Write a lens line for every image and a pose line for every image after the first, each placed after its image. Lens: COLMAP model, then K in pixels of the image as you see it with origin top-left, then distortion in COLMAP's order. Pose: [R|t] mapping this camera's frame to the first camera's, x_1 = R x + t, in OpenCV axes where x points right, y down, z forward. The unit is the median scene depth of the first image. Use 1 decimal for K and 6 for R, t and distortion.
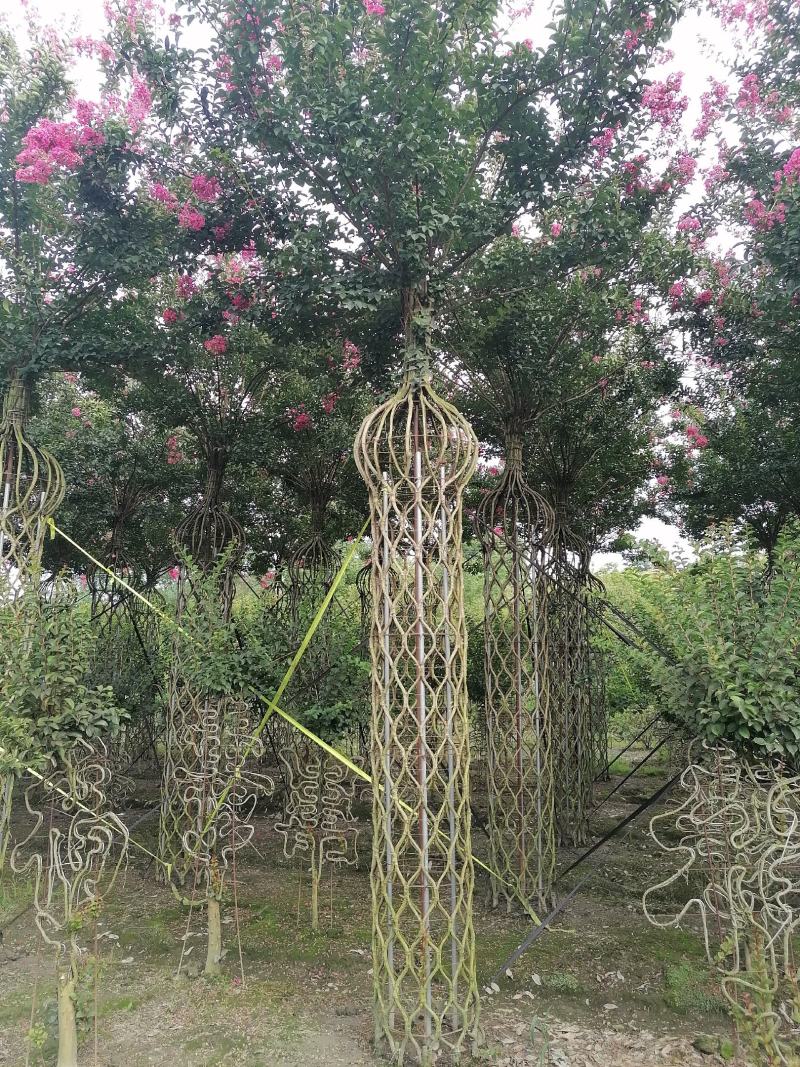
lens RADIAL K [[806.9, 0, 374.3], [0, 806.9, 528.4], [0, 0, 1]] dist [0.095883, -0.101311]
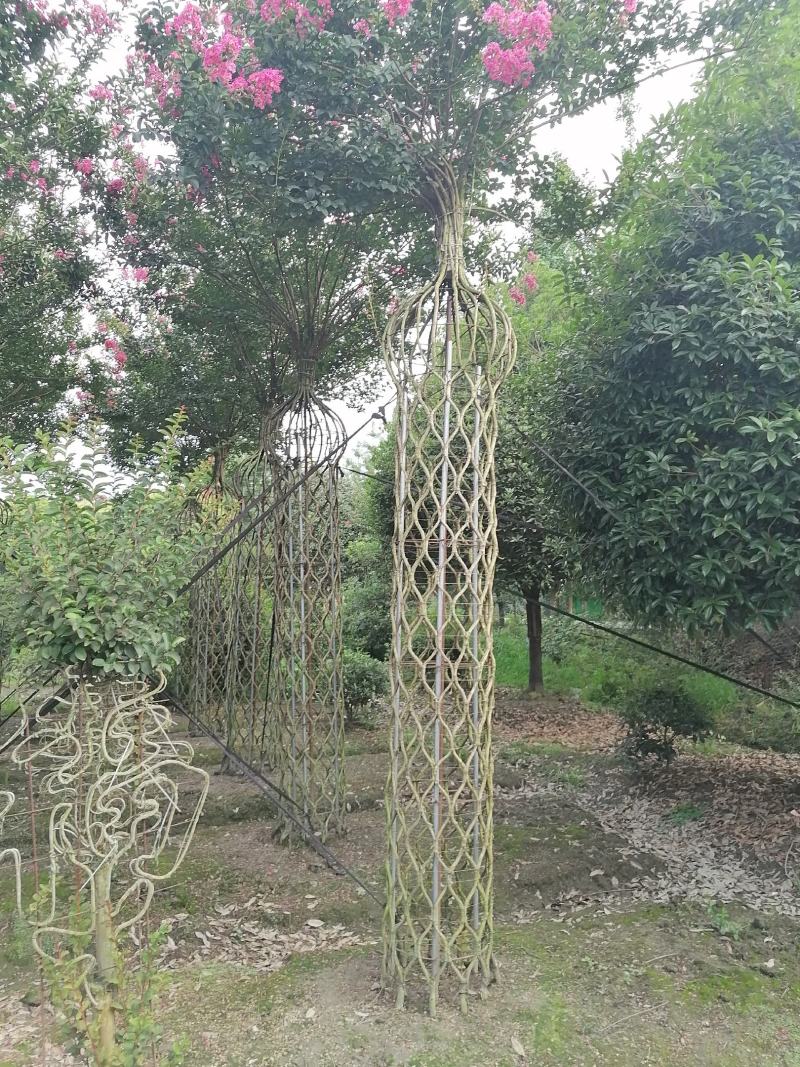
lens RADIAL K [[806.9, 0, 374.3], [0, 806.9, 528.4], [0, 0, 1]] dist [0.095883, -0.101311]
pose [[0.798261, 0.043045, 0.600772, 0.128534], [-0.088727, 0.994965, 0.046606, 0.034566], [-0.595741, -0.090509, 0.798061, 0.094027]]
